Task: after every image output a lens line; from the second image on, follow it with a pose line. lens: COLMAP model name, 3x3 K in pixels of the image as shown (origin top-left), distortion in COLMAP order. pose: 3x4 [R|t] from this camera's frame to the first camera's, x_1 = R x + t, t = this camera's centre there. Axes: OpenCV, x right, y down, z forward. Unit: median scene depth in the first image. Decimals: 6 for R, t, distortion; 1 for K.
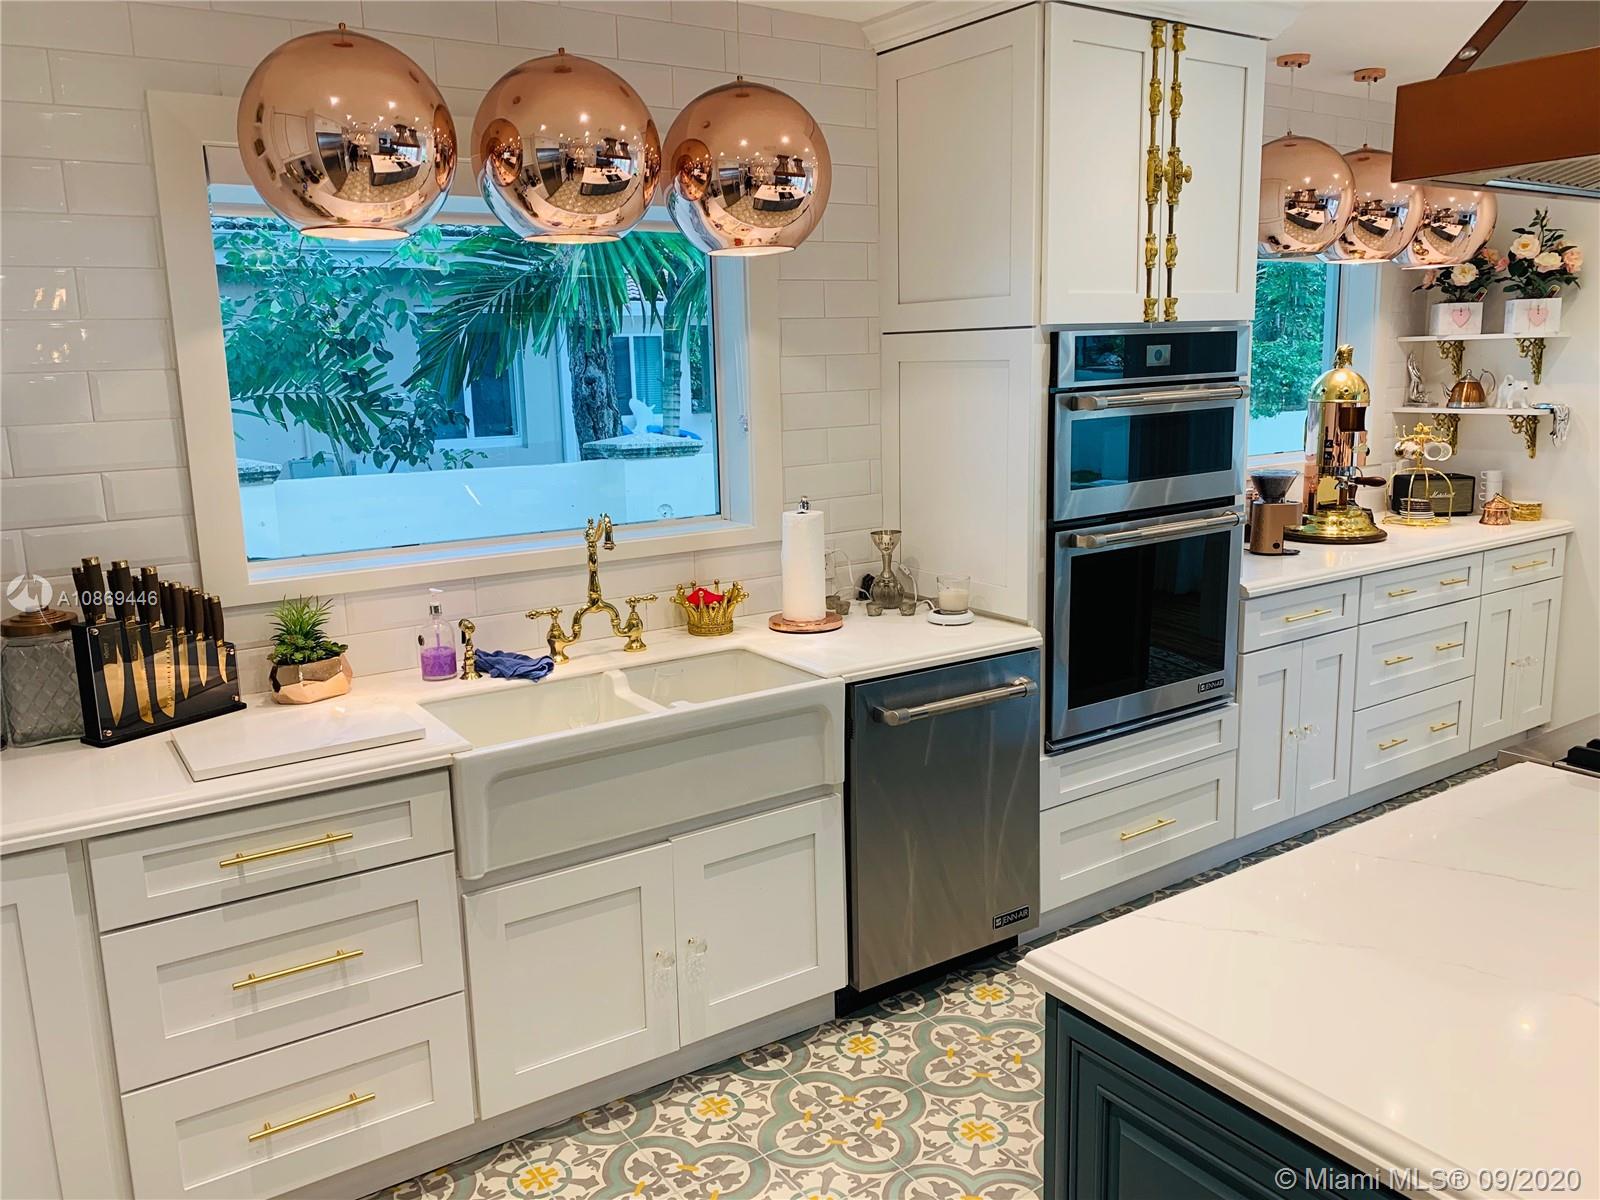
lens RADIAL K [[1227.2, 0, 804.5], [0, 1227.2, 594.0], [0, 0, 1]] dist [0.036232, -0.037994]
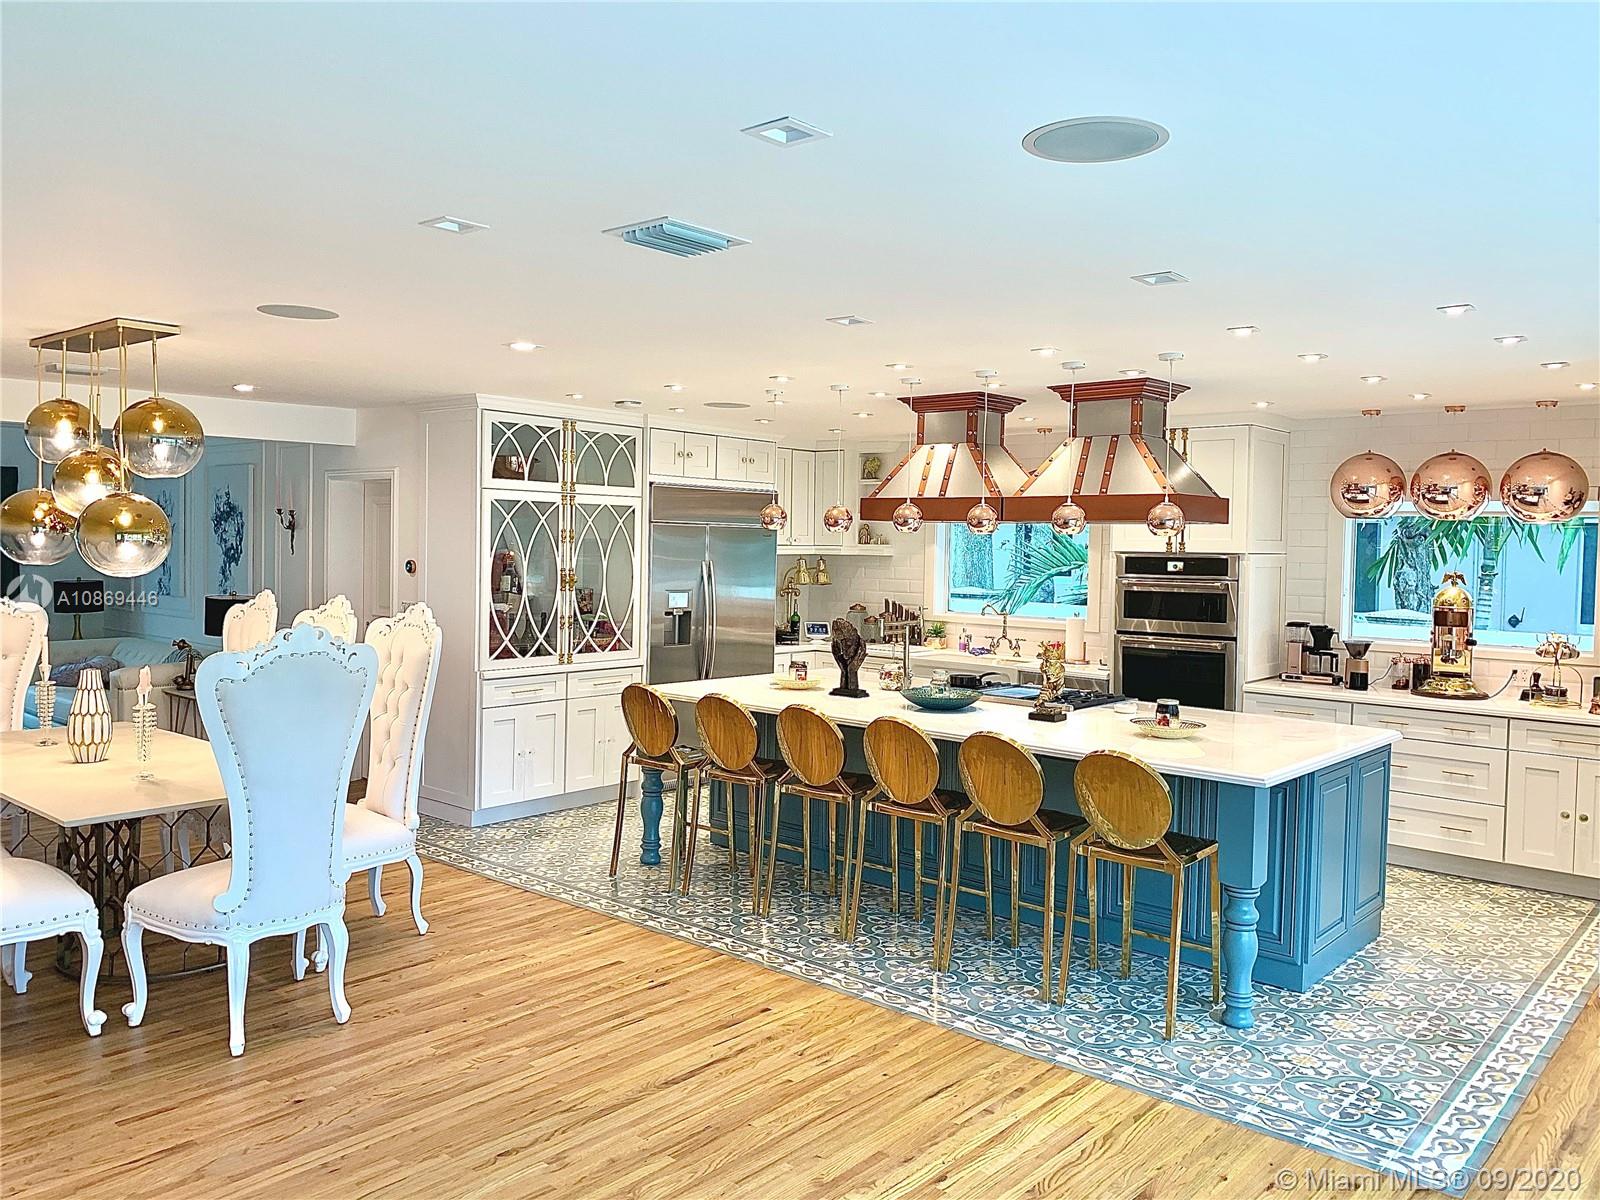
lens RADIAL K [[1227.2, 0, 804.5], [0, 1227.2, 594.0], [0, 0, 1]] dist [0.036232, -0.037994]
pose [[0.264077, 0.074381, -0.961629, 2.323549], [-0.204683, 0.978634, 0.019487, -0.049239], [0.942533, 0.191683, 0.273659, -0.259805]]
